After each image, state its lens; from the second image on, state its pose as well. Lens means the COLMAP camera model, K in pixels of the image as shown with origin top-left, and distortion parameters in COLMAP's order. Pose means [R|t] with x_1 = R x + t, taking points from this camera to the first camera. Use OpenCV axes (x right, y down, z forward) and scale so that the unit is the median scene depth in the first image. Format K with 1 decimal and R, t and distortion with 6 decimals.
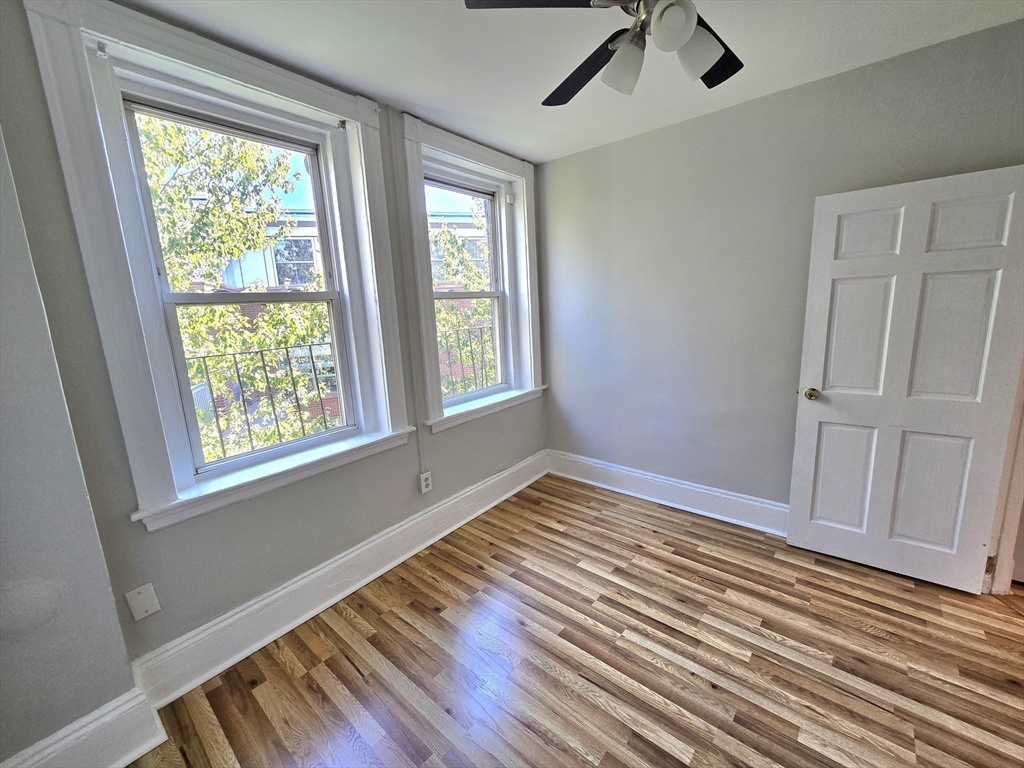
lens RADIAL K [[424.7, 0, 512.0], [0, 424.7, 384.0], [0, 0, 1]] dist [-0.000296, 0.005580]
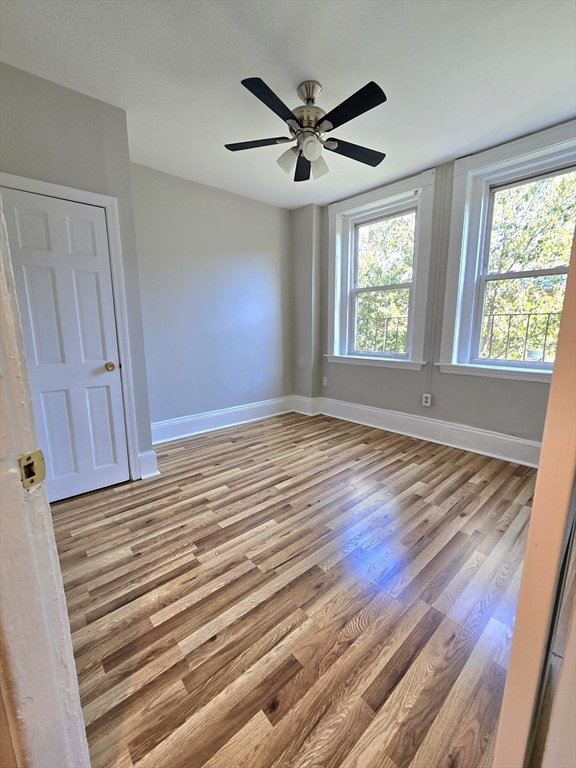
lens RADIAL K [[318.6, 0, 288.0], [0, 318.6, 384.0], [0, 0, 1]] dist [-0.000296, 0.005580]
pose [[-0.162102, 0.210723, -0.964012, 1.260632], [-0.177321, 0.954810, 0.238528, -0.023120], [0.970711, 0.209606, -0.117411, 0.762541]]
